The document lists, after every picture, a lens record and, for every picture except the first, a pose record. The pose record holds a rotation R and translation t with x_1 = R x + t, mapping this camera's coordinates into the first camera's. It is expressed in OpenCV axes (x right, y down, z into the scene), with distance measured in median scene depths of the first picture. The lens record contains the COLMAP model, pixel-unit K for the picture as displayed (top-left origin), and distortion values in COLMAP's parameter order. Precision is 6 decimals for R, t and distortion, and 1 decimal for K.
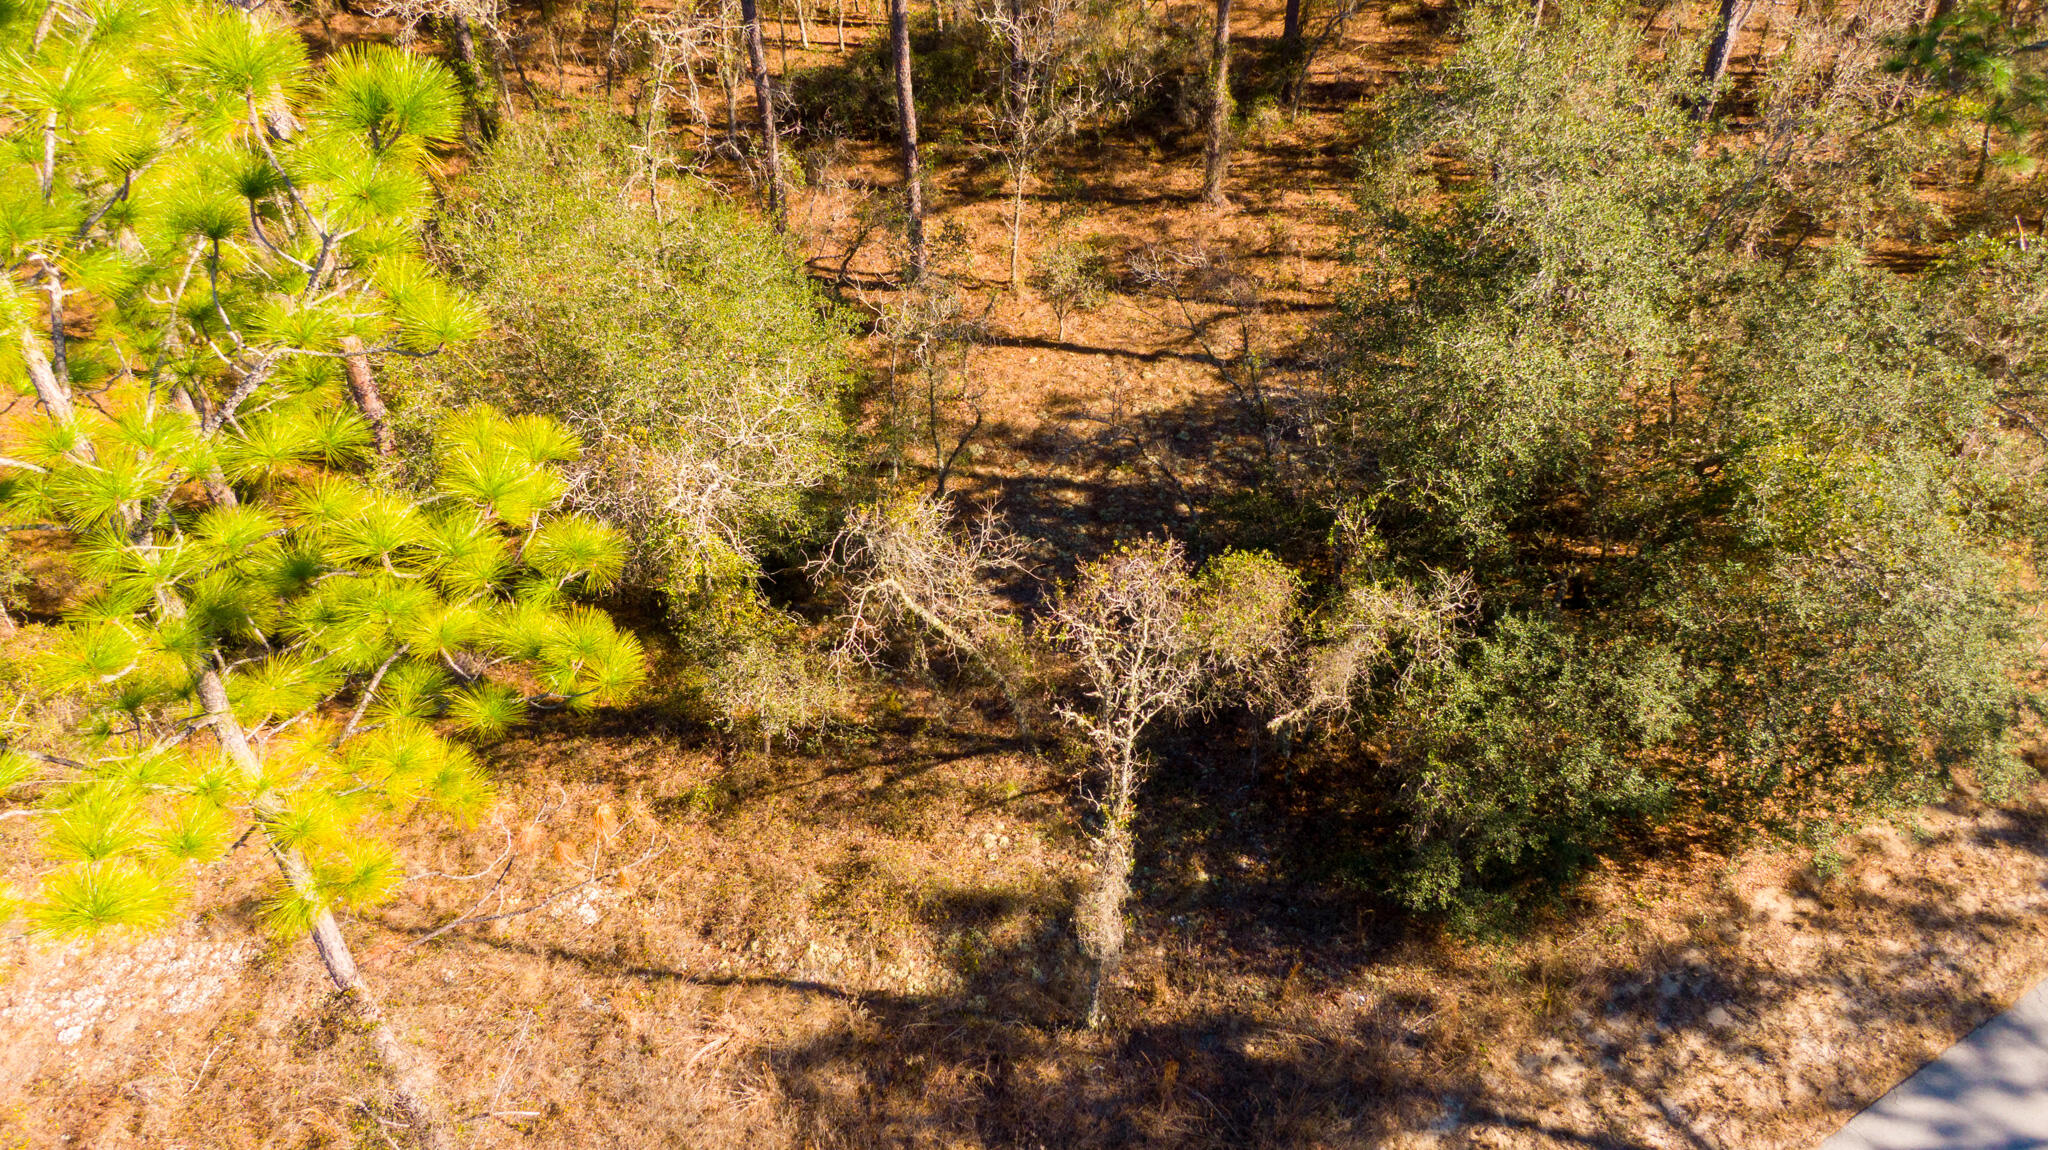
lens RADIAL K [[1412.5, 0, 1028.7], [0, 1412.5, 564.4], [0, 0, 1]] dist [-0.007087, -0.020568]
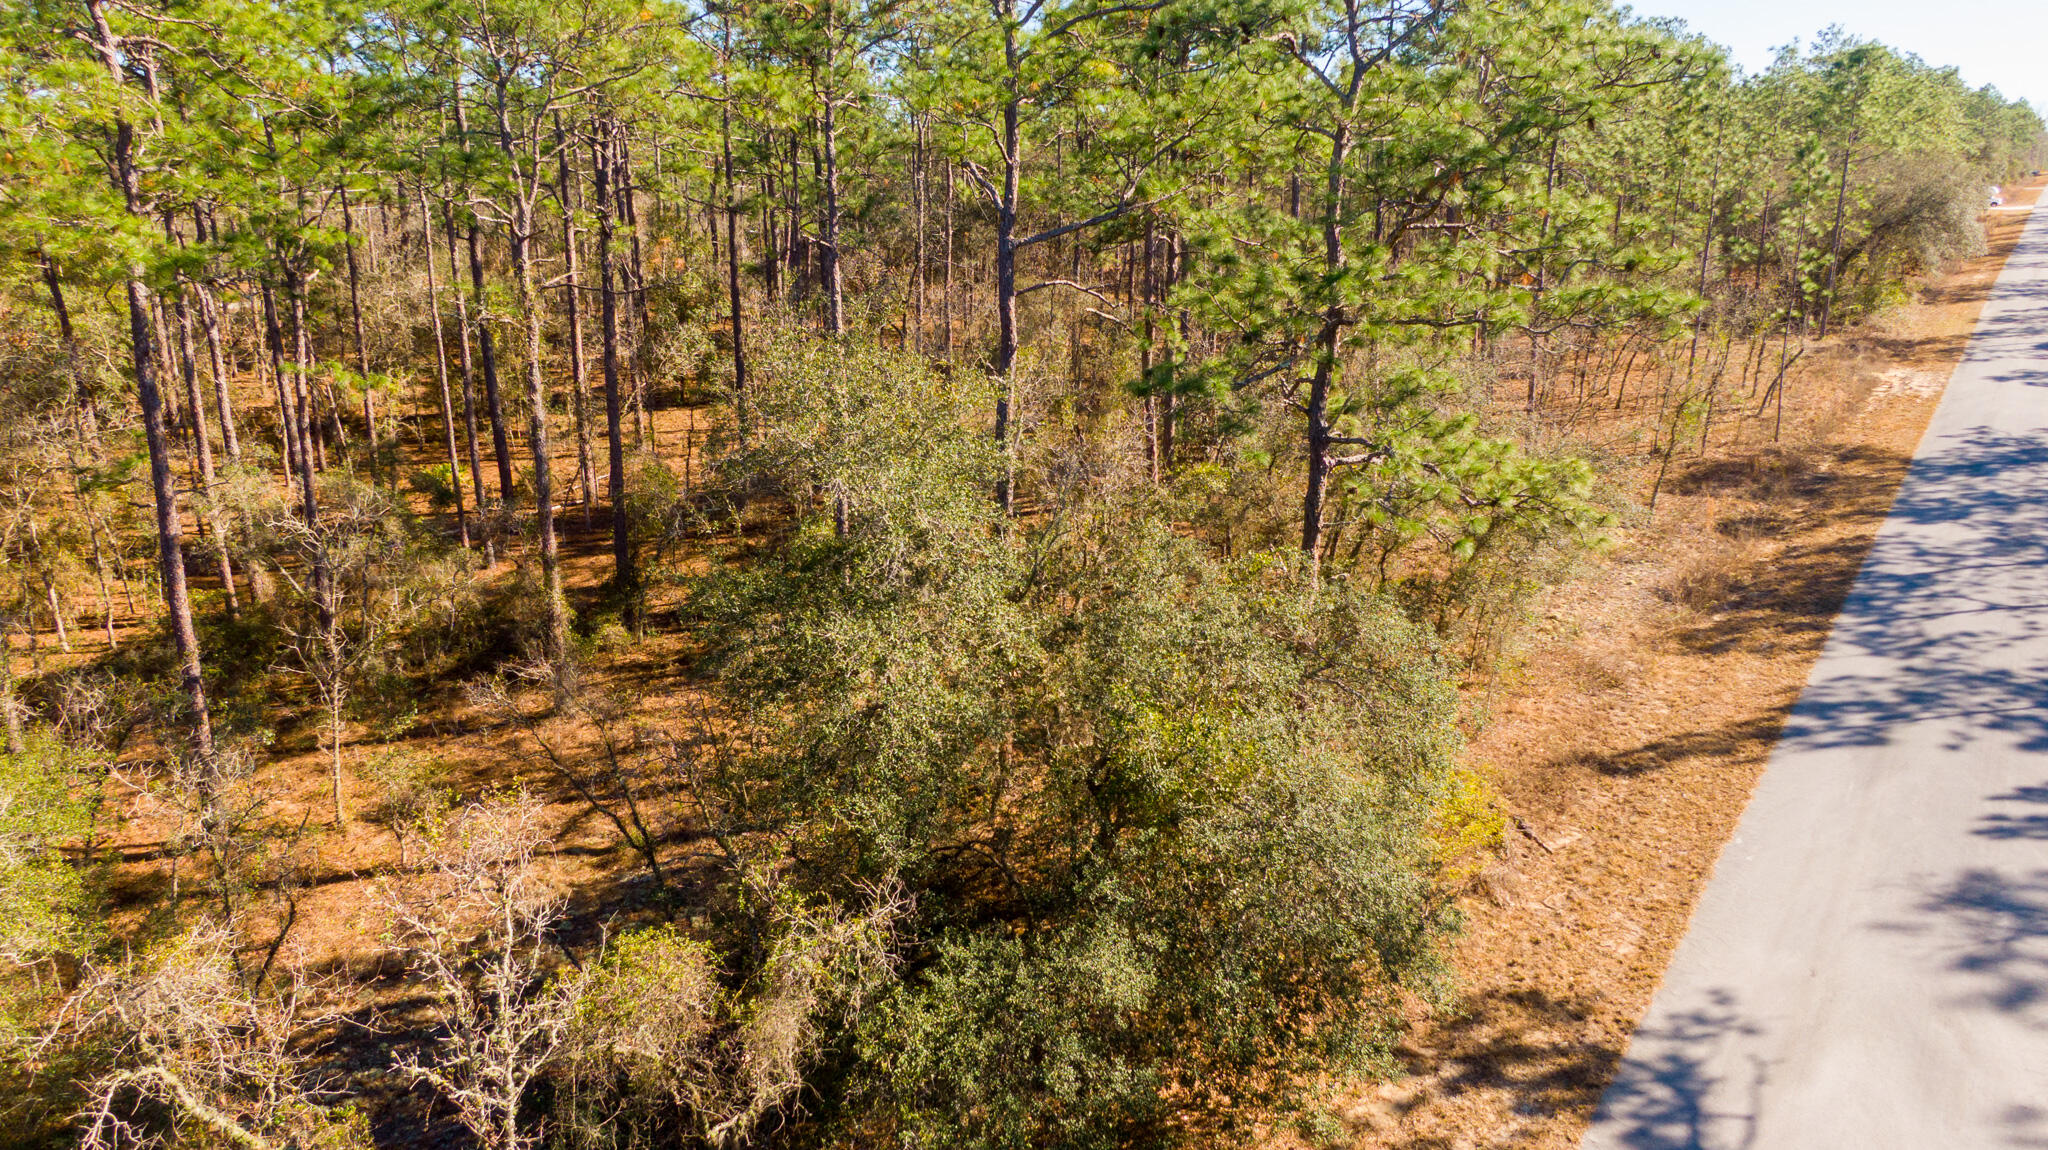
lens RADIAL K [[1412.5, 0, 1036.3], [0, 1412.5, 569.1], [0, 0, 1]] dist [-0.007087, -0.020568]
pose [[0.894683, -0.095903, 0.436286, 0.009774], [0.271910, 0.891816, -0.361565, 0.095140], [-0.354412, 0.442116, 0.823969, 0.072809]]
